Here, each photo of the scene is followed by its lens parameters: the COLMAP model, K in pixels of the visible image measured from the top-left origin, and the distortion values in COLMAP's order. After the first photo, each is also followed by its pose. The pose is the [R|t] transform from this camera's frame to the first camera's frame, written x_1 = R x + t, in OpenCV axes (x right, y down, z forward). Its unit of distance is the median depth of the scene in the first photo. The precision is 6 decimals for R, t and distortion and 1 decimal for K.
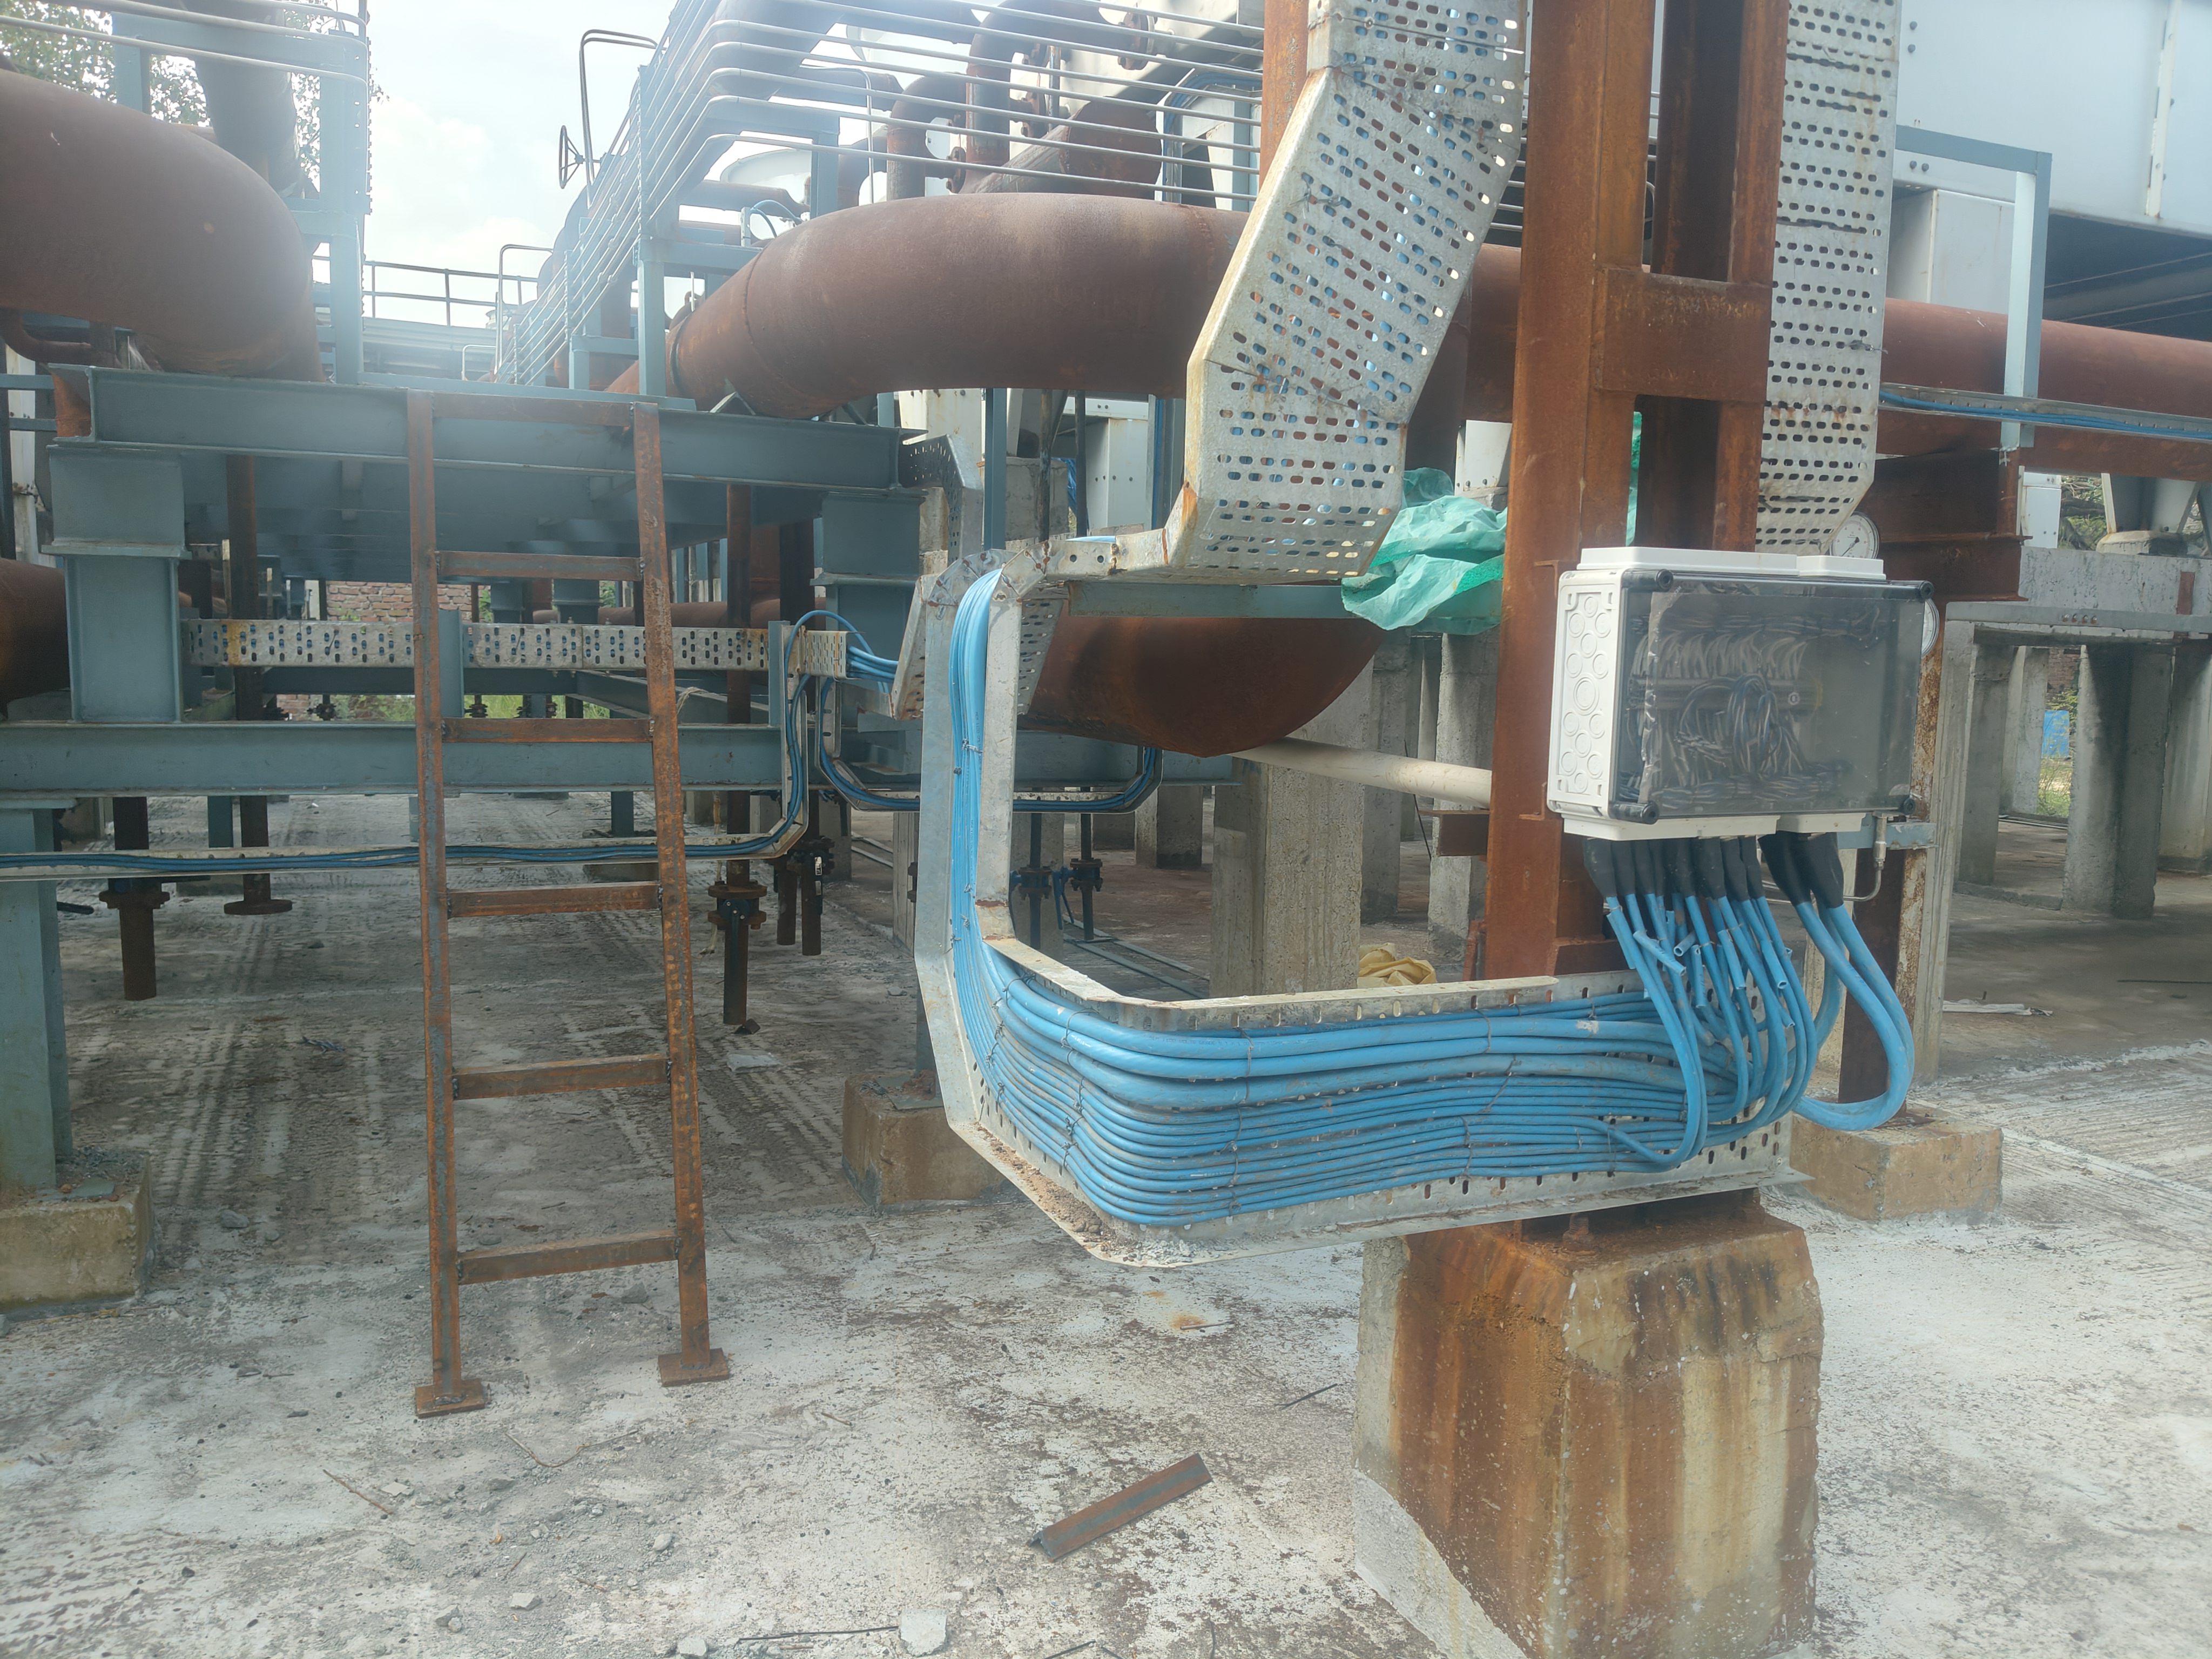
lens RADIAL K [[1694.7, 0, 1106.0], [0, 1694.7, 829.5], [0, 0, 1]] dist [0.055024, -0.208728]
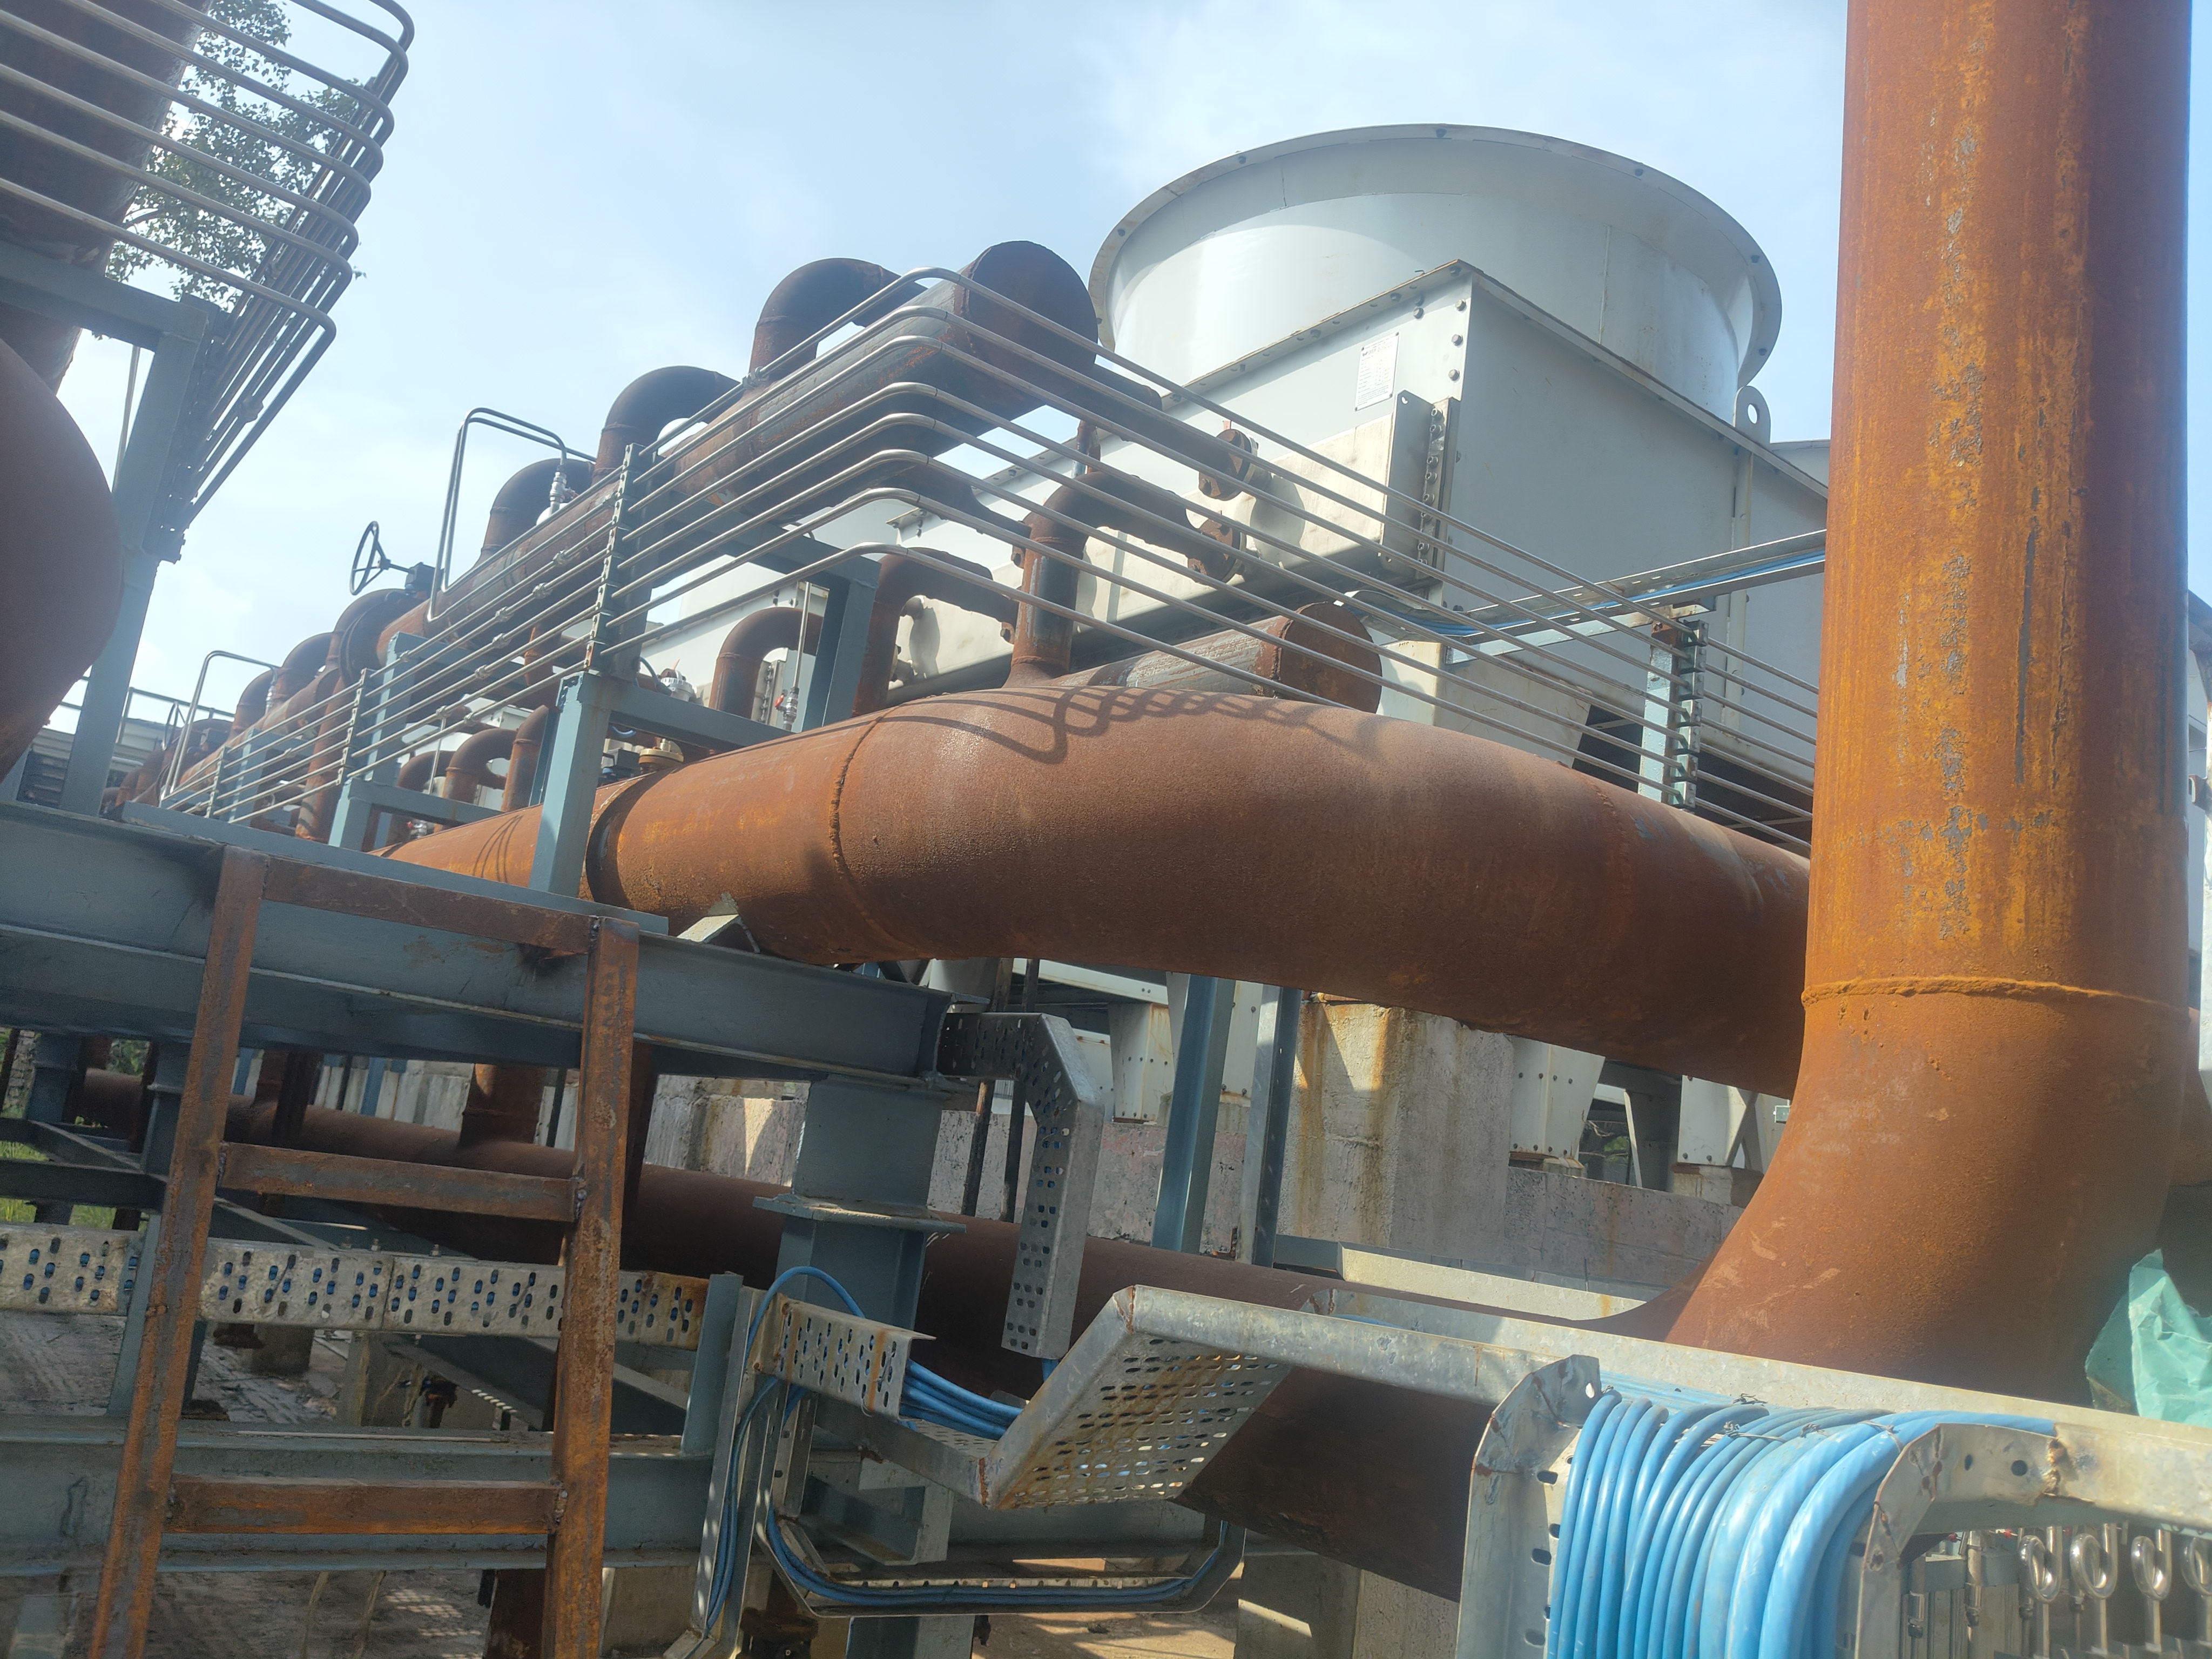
lens RADIAL K [[1694.6, 0, 1106.0], [0, 1694.6, 829.5], [0, 0, 1]] dist [0.044756, -0.099890]
pose [[0.962602, 0.151153, 0.224832, -0.229893], [-0.076491, 0.947759, -0.309681, -0.097972], [-0.259896, 0.280902, 0.923877, 0.351151]]
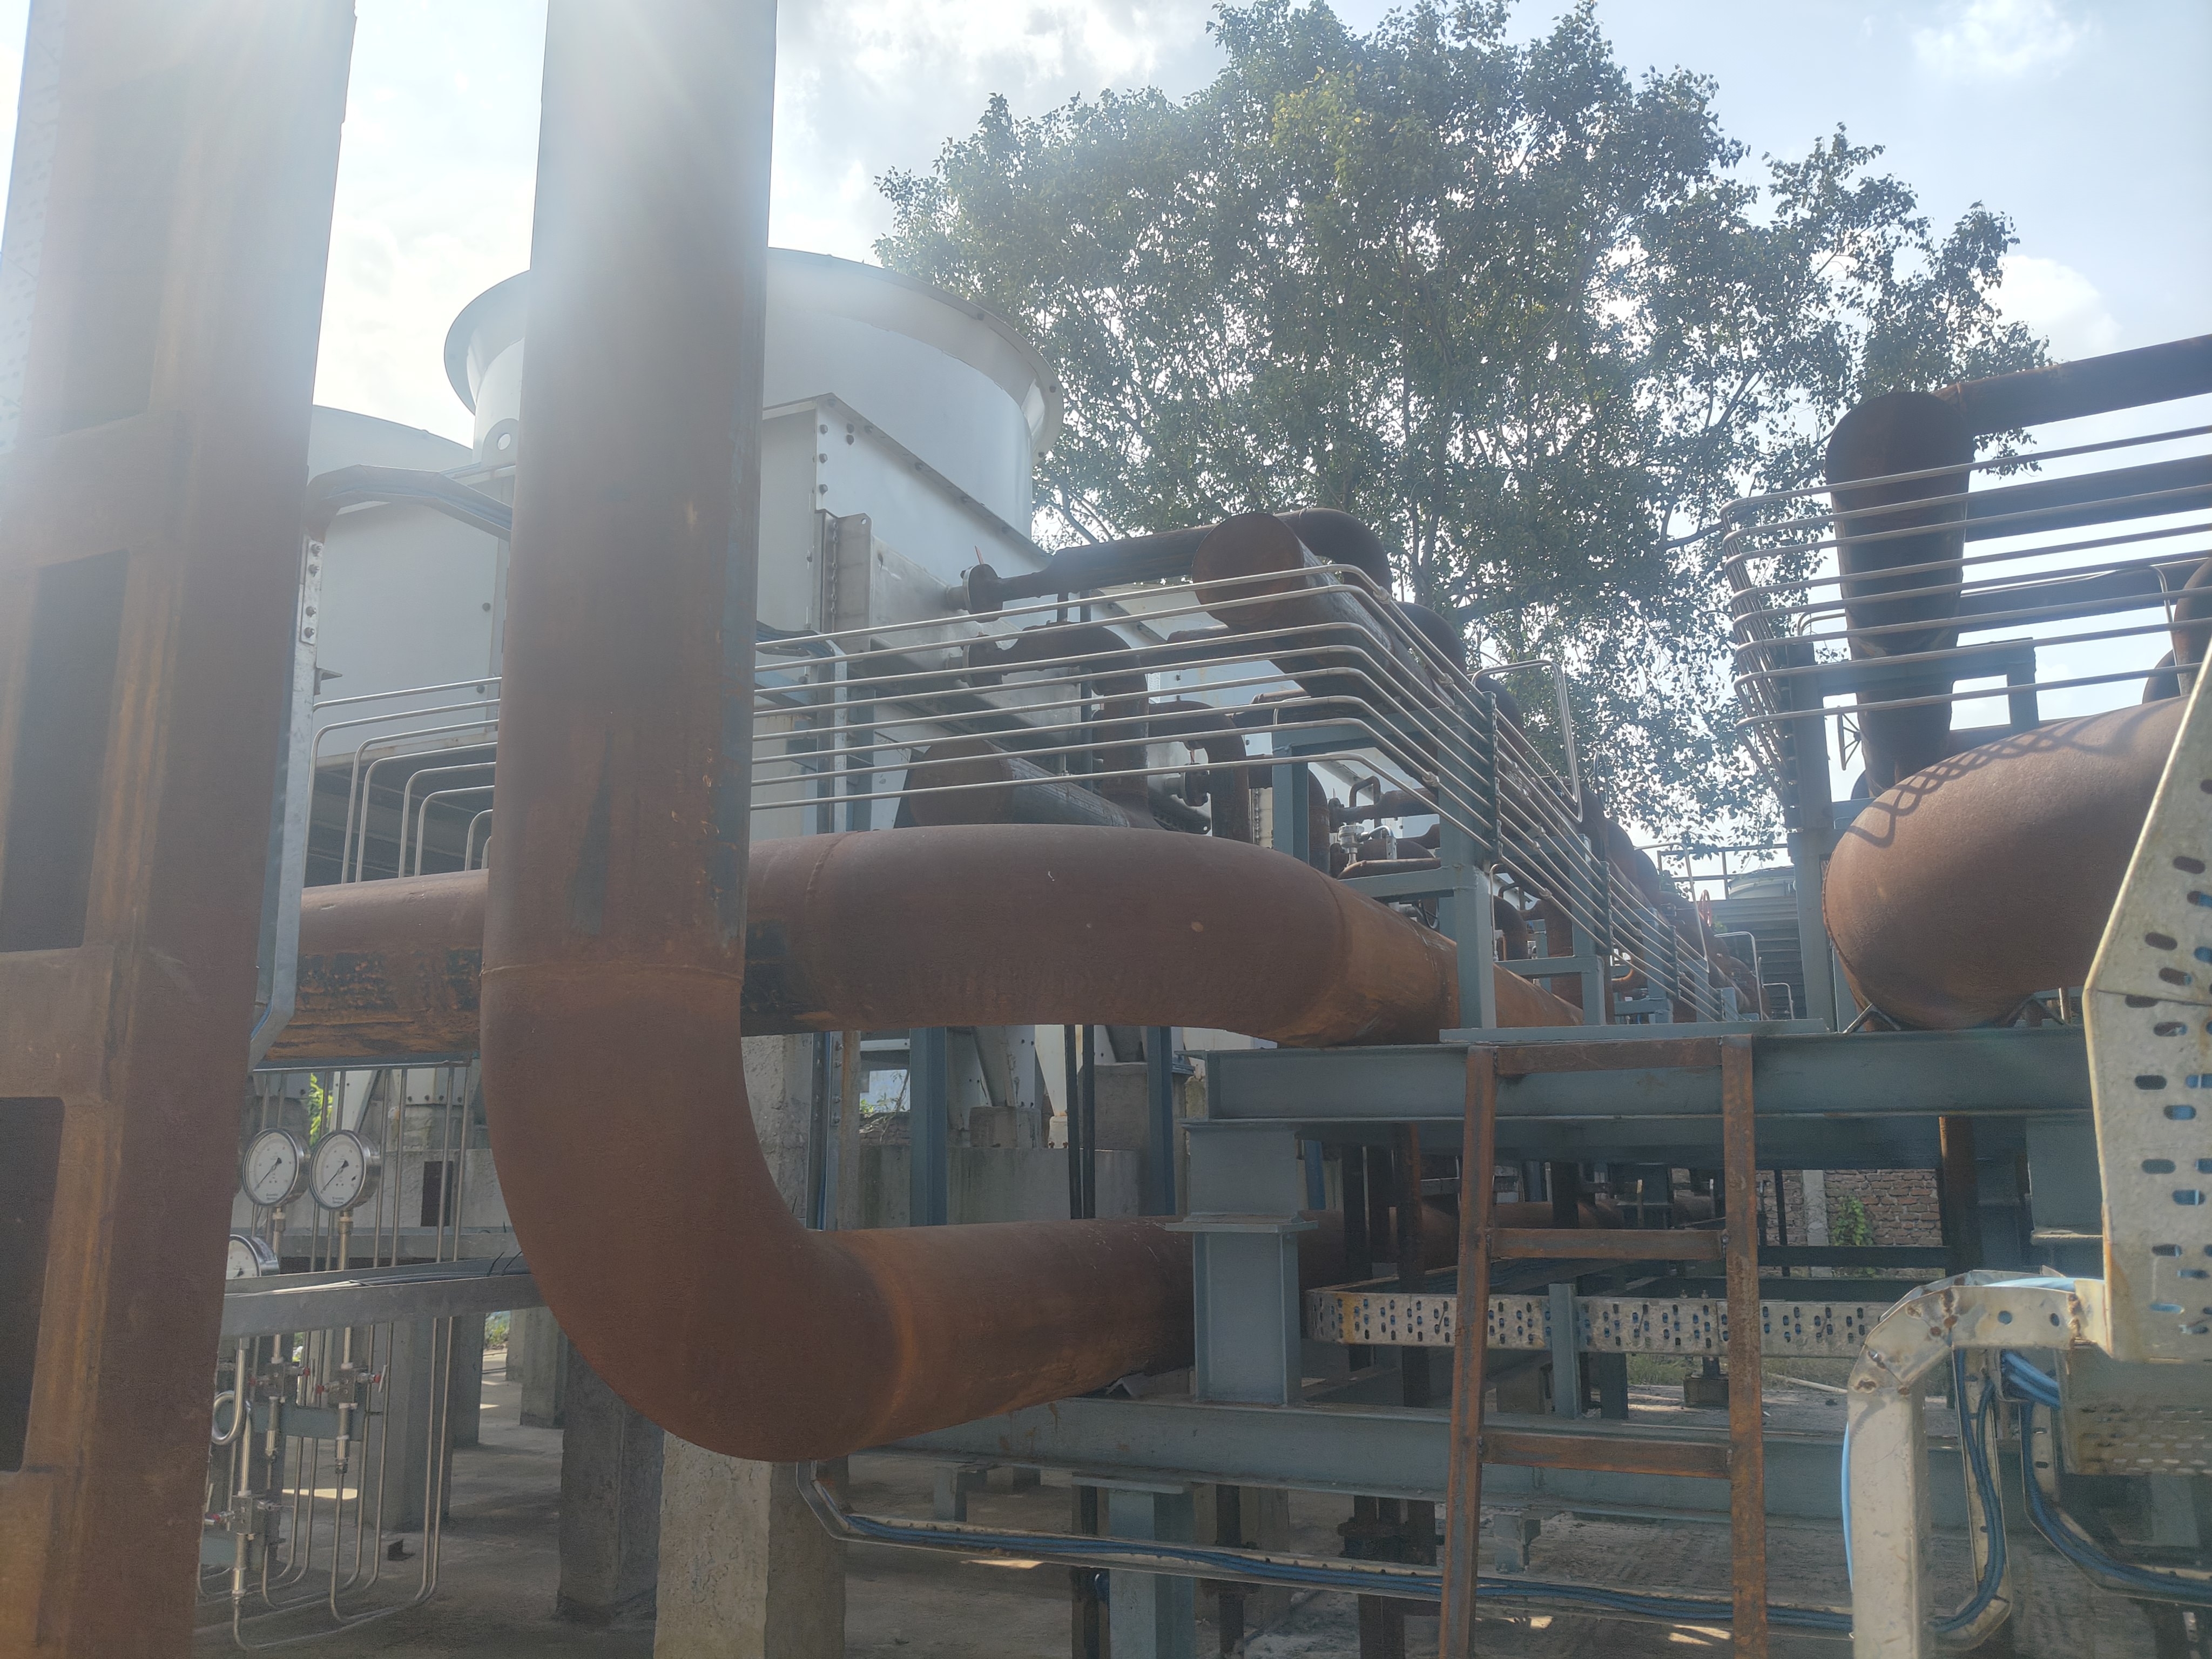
lens RADIAL K [[1733.1, 0, 1106.0], [0, 1733.1, 829.5], [0, 0, 1]] dist [-0.043401, 0.007957]
pose [[0.662544, -0.171304, -0.729171, 0.140739], [-0.073066, 0.954072, -0.290530, -0.076428], [0.745451, 0.245767, 0.619598, 0.218909]]
